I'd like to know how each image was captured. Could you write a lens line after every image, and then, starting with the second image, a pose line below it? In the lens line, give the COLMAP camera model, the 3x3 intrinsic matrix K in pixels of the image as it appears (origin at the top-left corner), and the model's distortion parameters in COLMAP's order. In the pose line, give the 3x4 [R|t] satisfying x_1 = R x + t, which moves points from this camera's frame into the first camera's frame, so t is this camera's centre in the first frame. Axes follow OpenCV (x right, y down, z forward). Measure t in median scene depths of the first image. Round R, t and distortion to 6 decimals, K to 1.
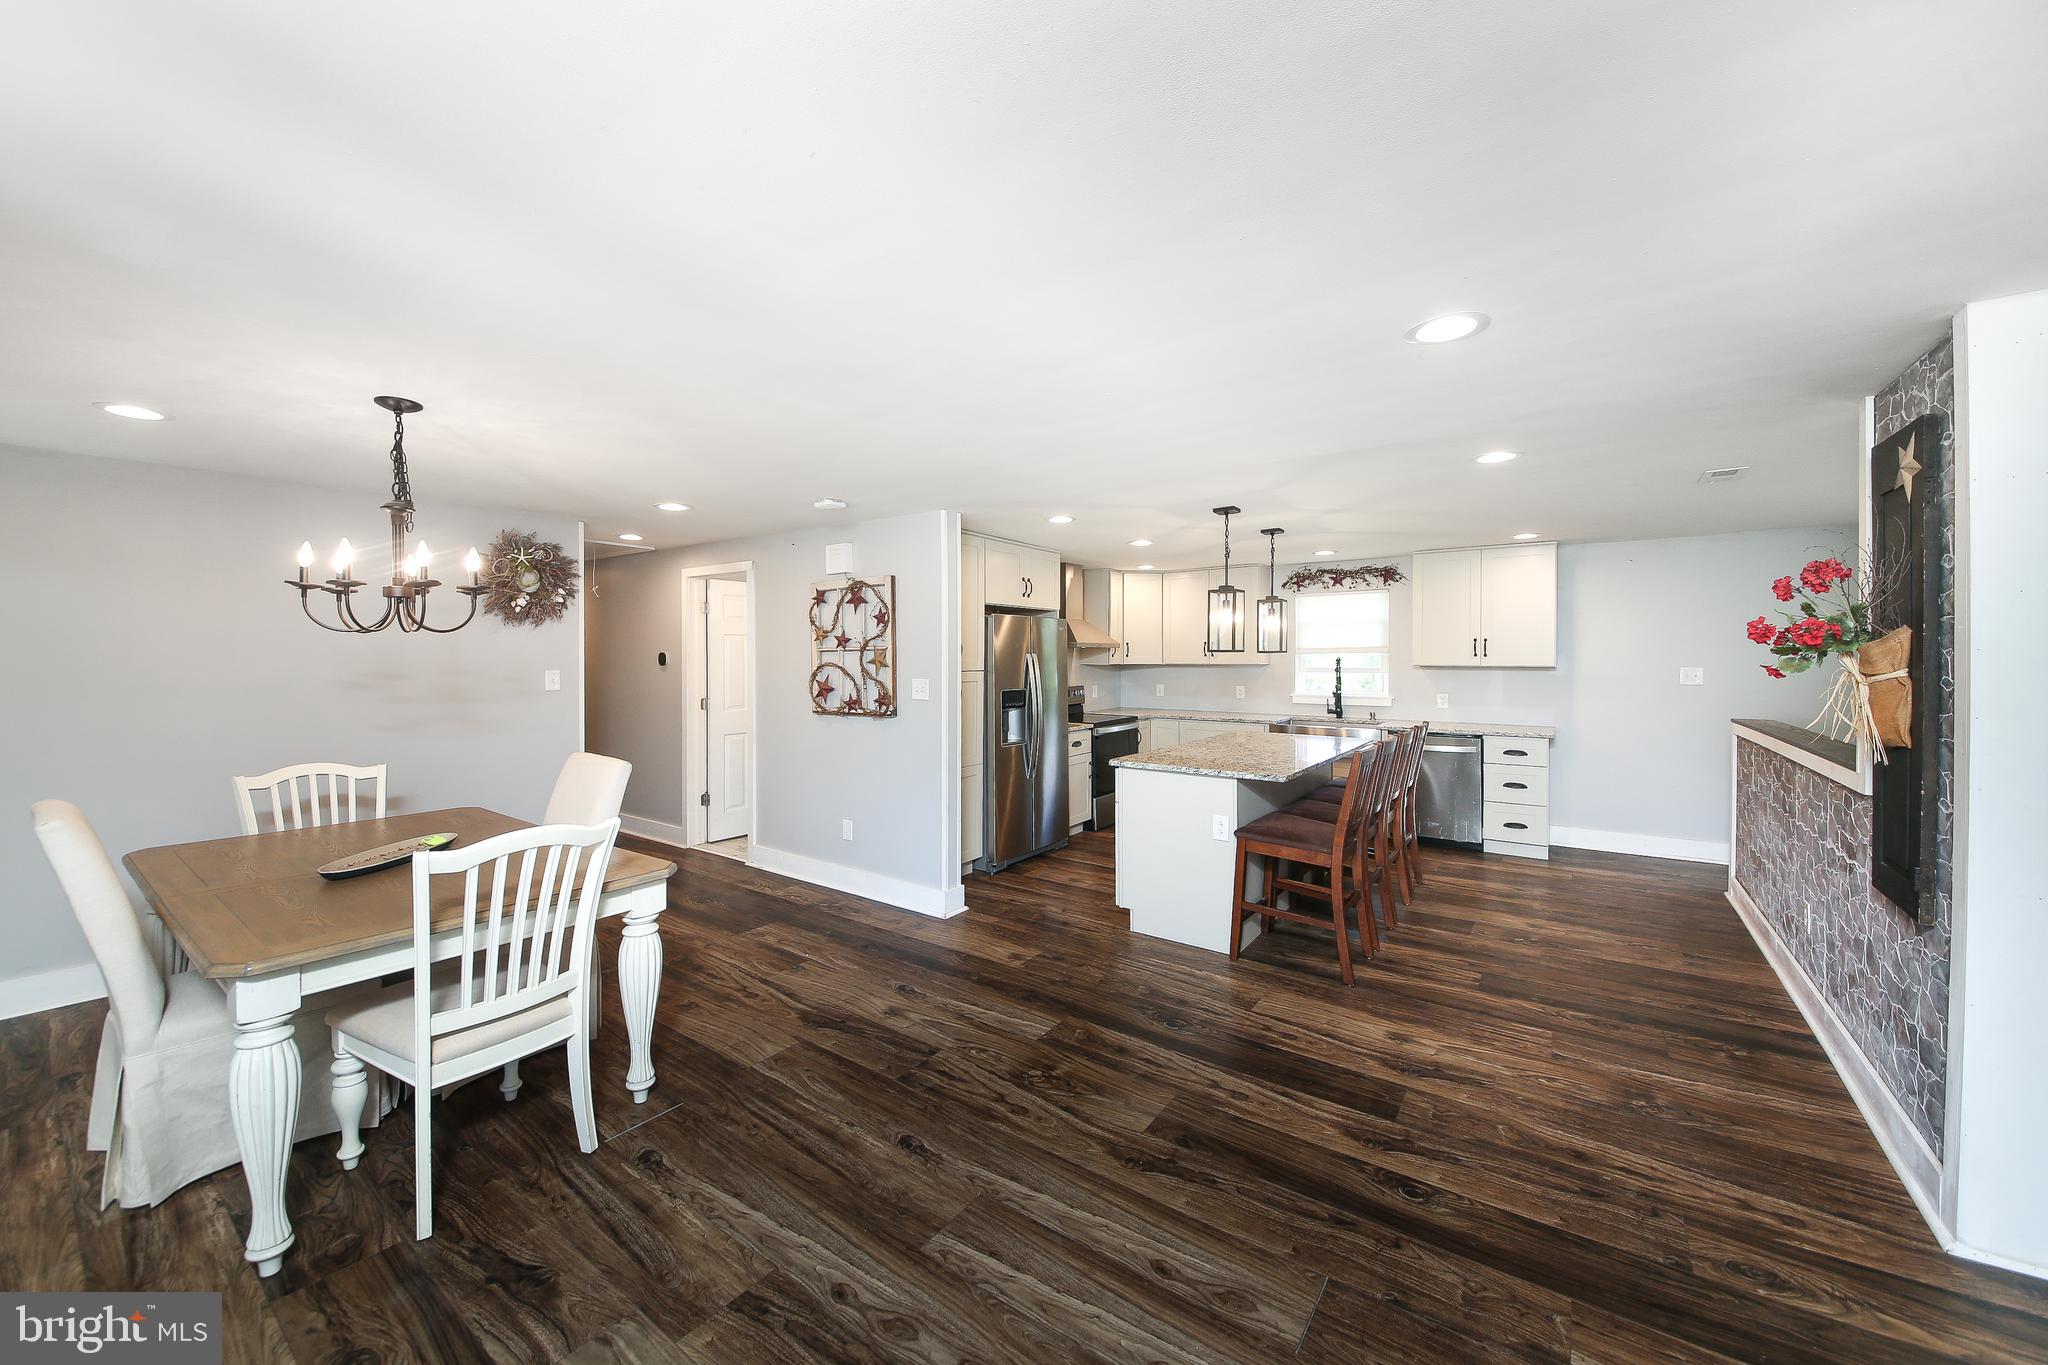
lens RADIAL K [[749.3, 0, 962.1], [0, 749.3, 663.3], [0, 0, 1]] dist [0.002831, -0.002362]
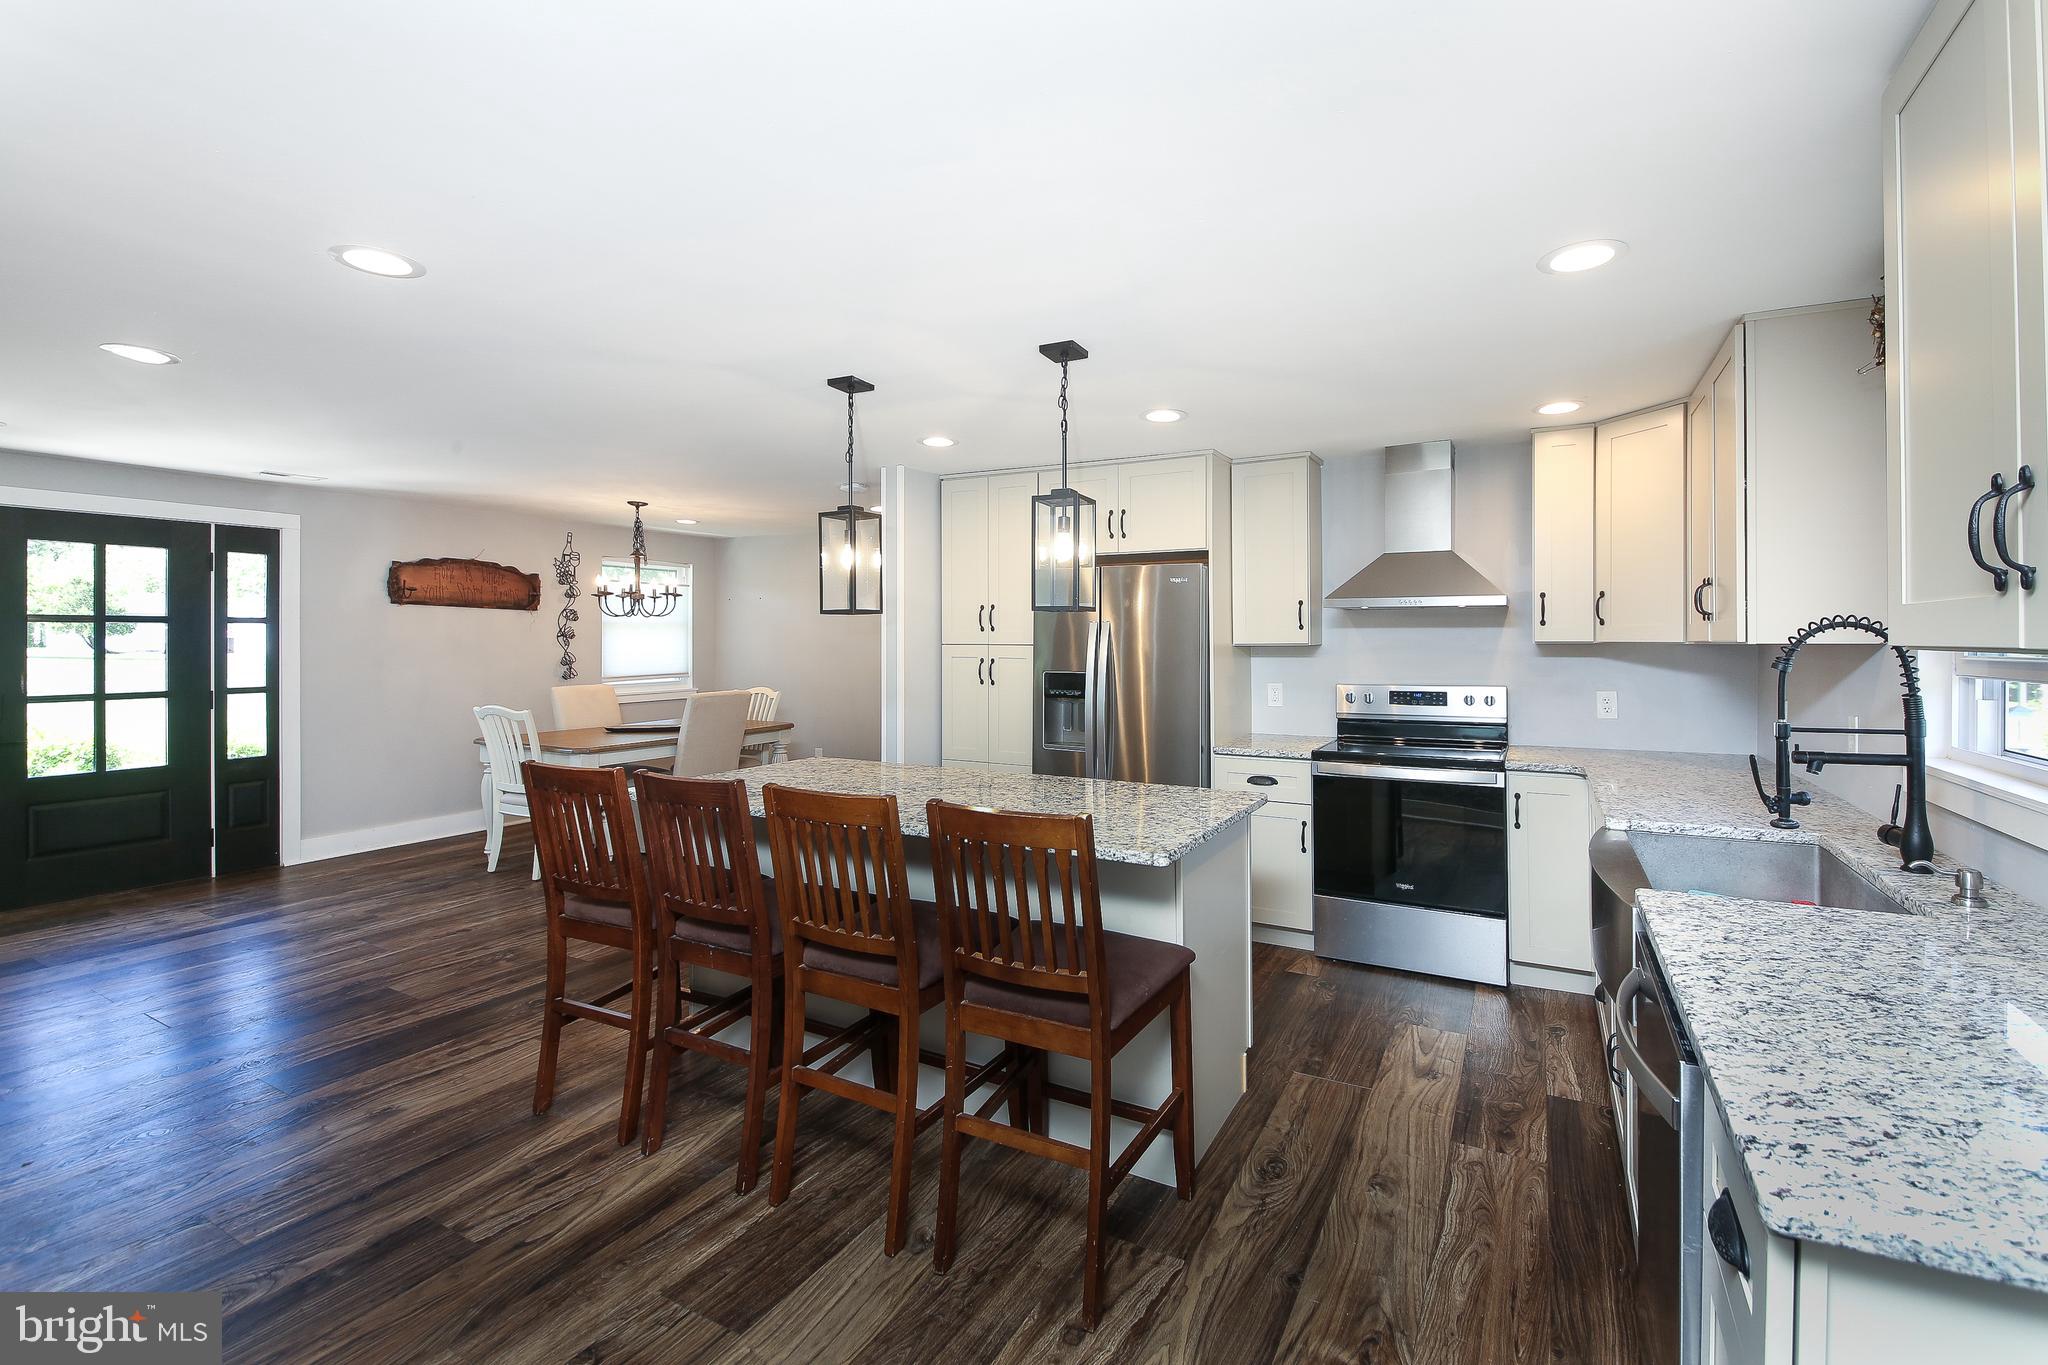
lens RADIAL K [[905.3, 0, 1083.7], [0, 905.3, 628.7], [0, 0, 1]] dist [0.003298, -0.000648]
pose [[0.185323, -0.008105, -0.982644, 0.875526], [-0.011246, 0.999883, -0.010368, 0.002113], [0.982613, 0.012972, 0.185210, 0.818984]]
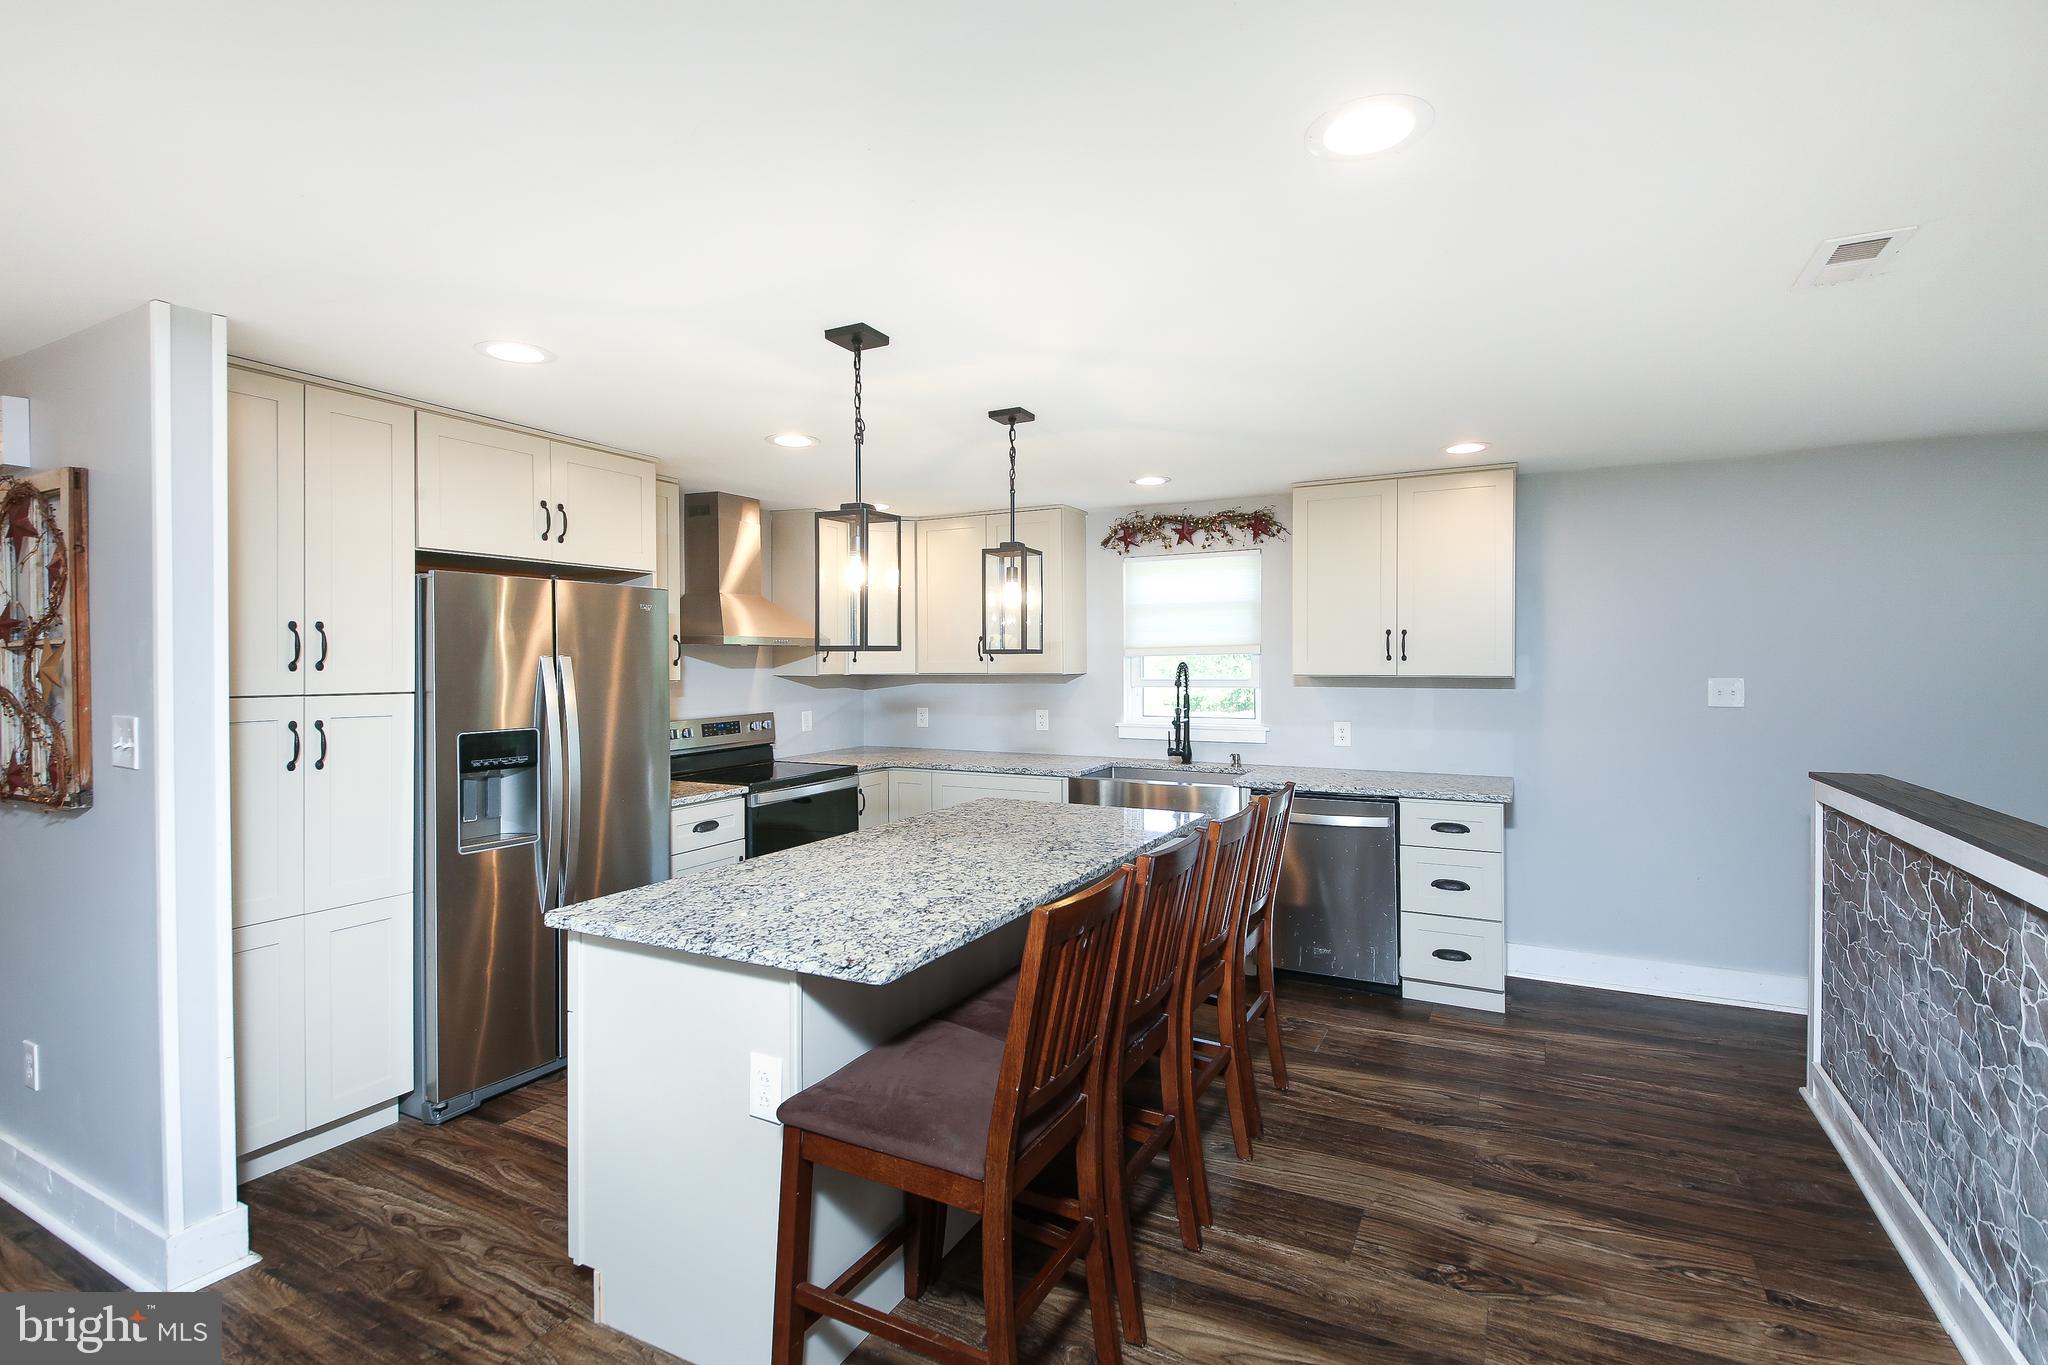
lens RADIAL K [[989.2, 0, 955.3], [0, 989.2, 666.5], [0, 0, 1]] dist [0.023805, -0.001754]
pose [[0.988215, -0.003888, 0.153024, 0.249937], [0.004831, 0.999972, -0.005790, -0.000882], [-0.152998, 0.006461, 0.988205, 0.308099]]
